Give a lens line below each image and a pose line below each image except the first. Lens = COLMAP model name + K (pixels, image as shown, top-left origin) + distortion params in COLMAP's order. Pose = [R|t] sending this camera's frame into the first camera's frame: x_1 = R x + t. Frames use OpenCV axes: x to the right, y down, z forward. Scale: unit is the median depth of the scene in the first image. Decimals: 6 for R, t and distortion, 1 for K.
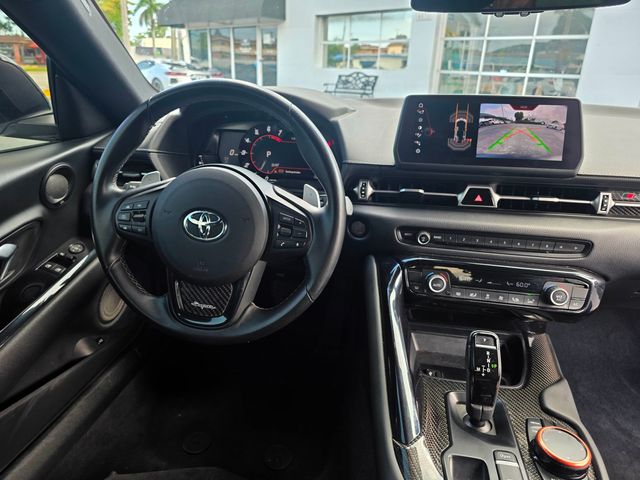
lens RADIAL K [[429.7, 0, 314.9], [0, 429.7, 232.3], [0, 0, 1]] dist [0.039644, -0.037690]
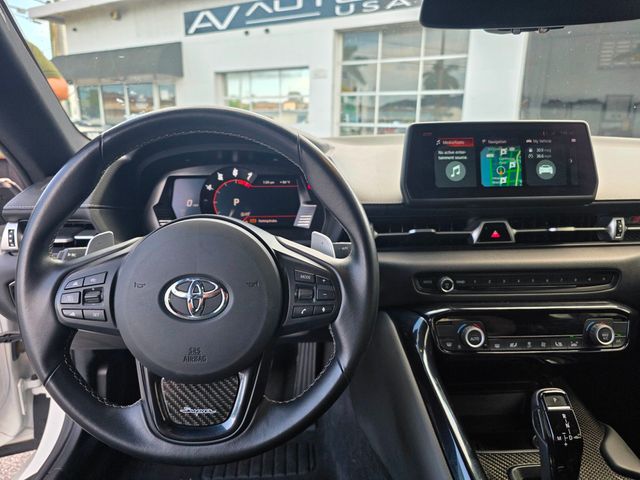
lens RADIAL K [[429.7, 0, 319.0], [0, 429.7, 238.0], [0, 0, 1]] dist [0.039644, -0.037690]
pose [[0.973172, -0.078080, 0.216425, -0.168633], [0.099992, 0.990707, -0.092207, -0.023514], [-0.207214, 0.111374, 0.971935, 0.198103]]
